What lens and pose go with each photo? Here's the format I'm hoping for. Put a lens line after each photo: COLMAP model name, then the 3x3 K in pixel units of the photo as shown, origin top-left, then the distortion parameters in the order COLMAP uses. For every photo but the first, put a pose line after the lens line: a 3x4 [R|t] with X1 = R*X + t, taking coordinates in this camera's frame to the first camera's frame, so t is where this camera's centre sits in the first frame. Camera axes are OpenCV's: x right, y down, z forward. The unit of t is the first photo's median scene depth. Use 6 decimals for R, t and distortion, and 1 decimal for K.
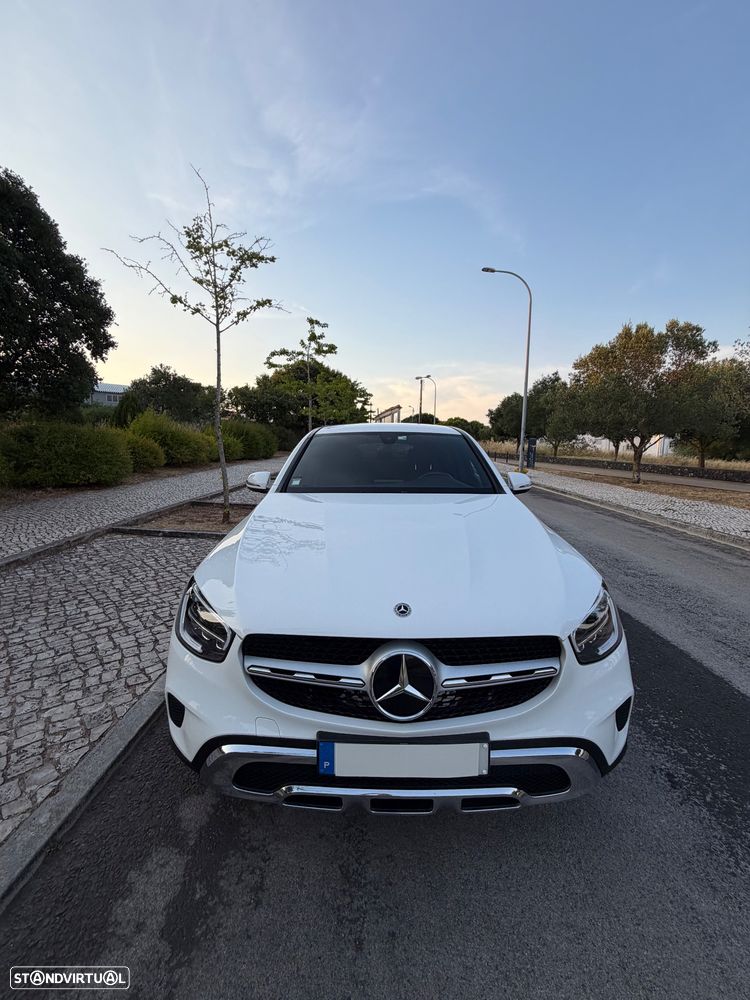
lens RADIAL K [[398.3, 0, 375.0], [0, 398.3, 500.0], [0, 0, 1]] dist [-0.000504, -0.000258]
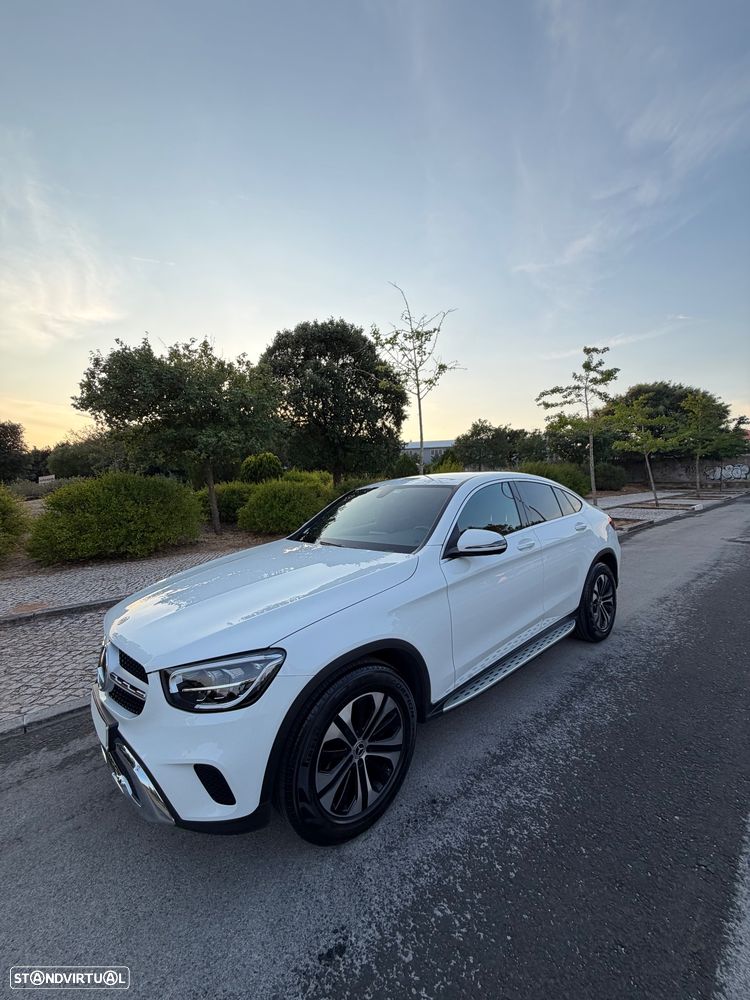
lens RADIAL K [[398.3, 0, 375.0], [0, 398.3, 500.0], [0, 0, 1]] dist [-0.000504, -0.000258]
pose [[0.668789, -0.017073, -0.743256, 0.710774], [-0.057333, 0.995575, -0.074458, -0.048984], [0.741238, 0.092410, 0.664851, 0.249663]]
